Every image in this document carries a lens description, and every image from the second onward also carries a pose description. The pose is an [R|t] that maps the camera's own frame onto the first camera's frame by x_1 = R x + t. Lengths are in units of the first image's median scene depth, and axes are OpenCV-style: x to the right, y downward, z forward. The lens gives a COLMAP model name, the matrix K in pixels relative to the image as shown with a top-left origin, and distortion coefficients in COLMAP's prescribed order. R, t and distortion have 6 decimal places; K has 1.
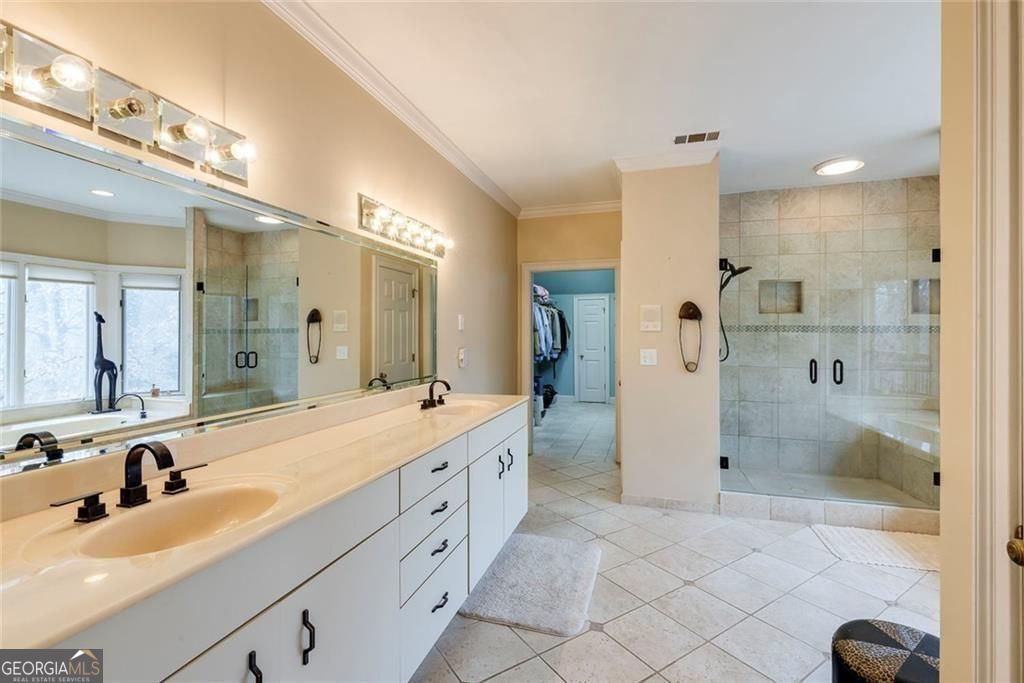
lens RADIAL K [[467.9, 0, 512.9], [0, 467.9, 333.0], [0, 0, 1]] dist [0.001120, -0.000239]
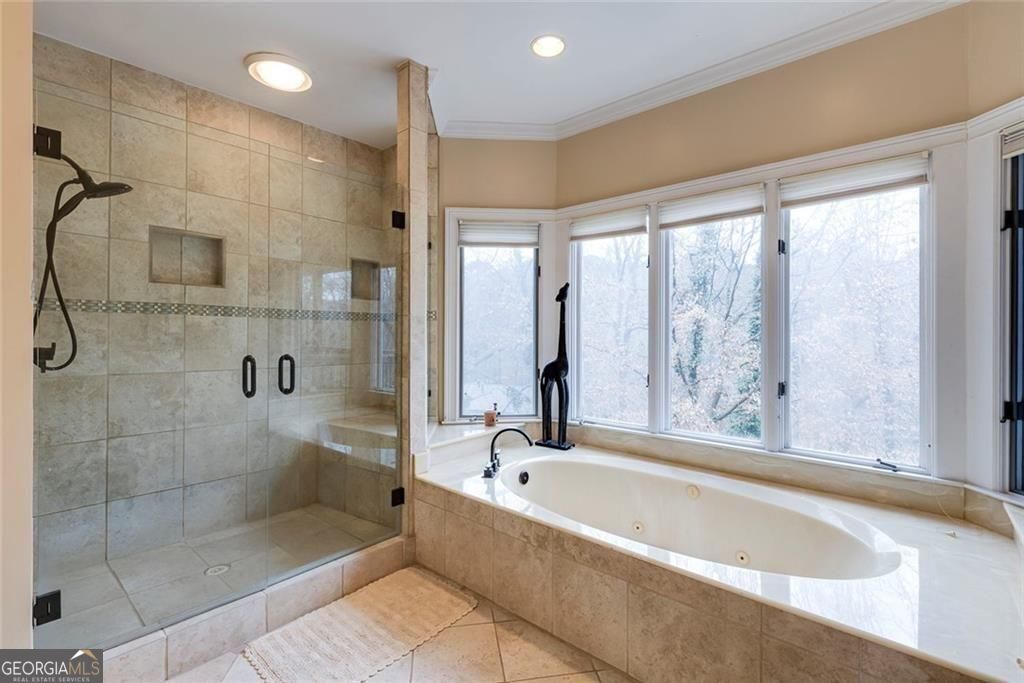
lens RADIAL K [[467.9, 0, 516.3], [0, 467.9, 332.7], [0, 0, 1]] dist [0.001120, -0.000239]
pose [[0.426295, 0.001219, 0.904584, 0.199359], [-0.004395, 0.999990, 0.000724, 0.019791], [-0.904574, -0.004284, 0.426296, 0.348945]]
